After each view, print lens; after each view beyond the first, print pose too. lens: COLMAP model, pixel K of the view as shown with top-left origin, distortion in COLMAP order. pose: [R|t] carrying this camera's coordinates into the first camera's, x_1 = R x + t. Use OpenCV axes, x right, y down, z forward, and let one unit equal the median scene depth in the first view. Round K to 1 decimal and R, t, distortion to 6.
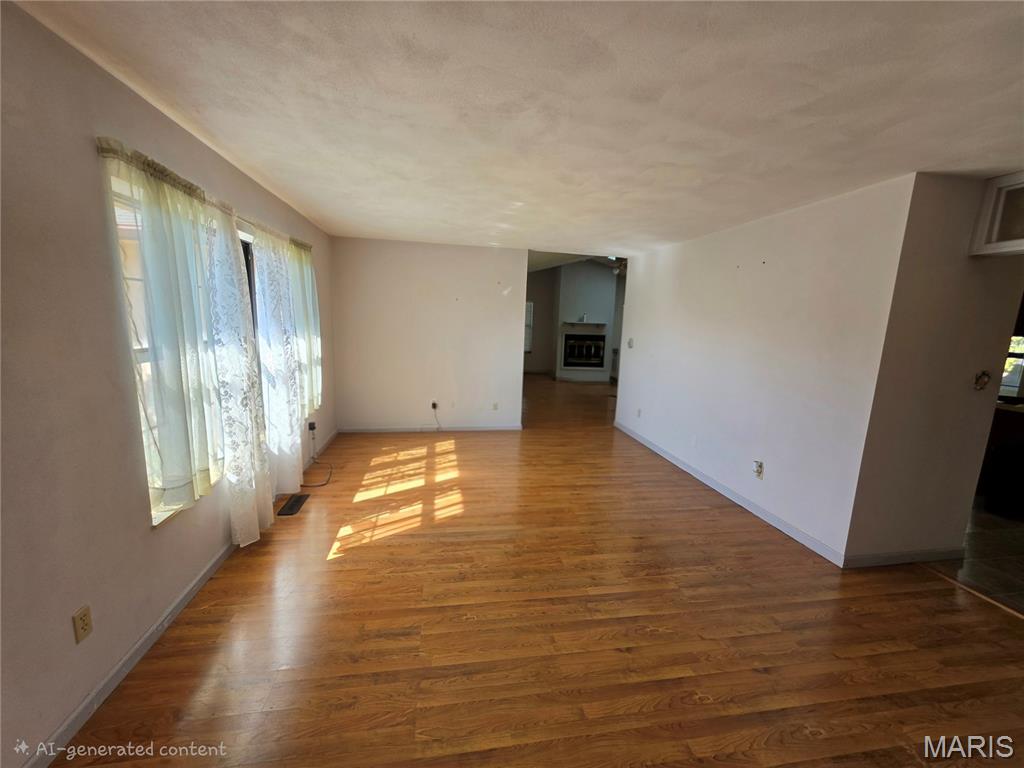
lens RADIAL K [[413.7, 0, 513.1], [0, 413.7, 387.8], [0, 0, 1]] dist [0.001563, 0.000439]
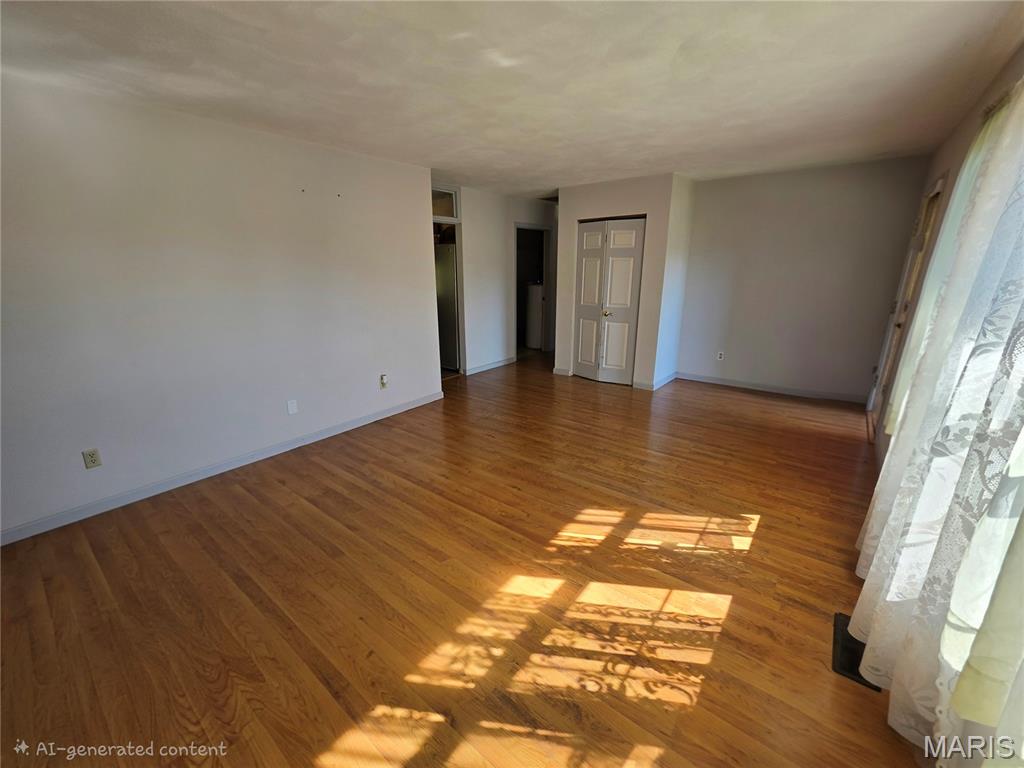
lens RADIAL K [[413.7, 0, 513.1], [0, 413.7, 387.8], [0, 0, 1]] dist [0.001563, 0.000439]
pose [[-0.671682, -0.240854, 0.700595, -0.527375], [0.108217, 0.903635, 0.414407, -0.252131], [-0.732893, 0.354166, -0.580891, 1.483151]]
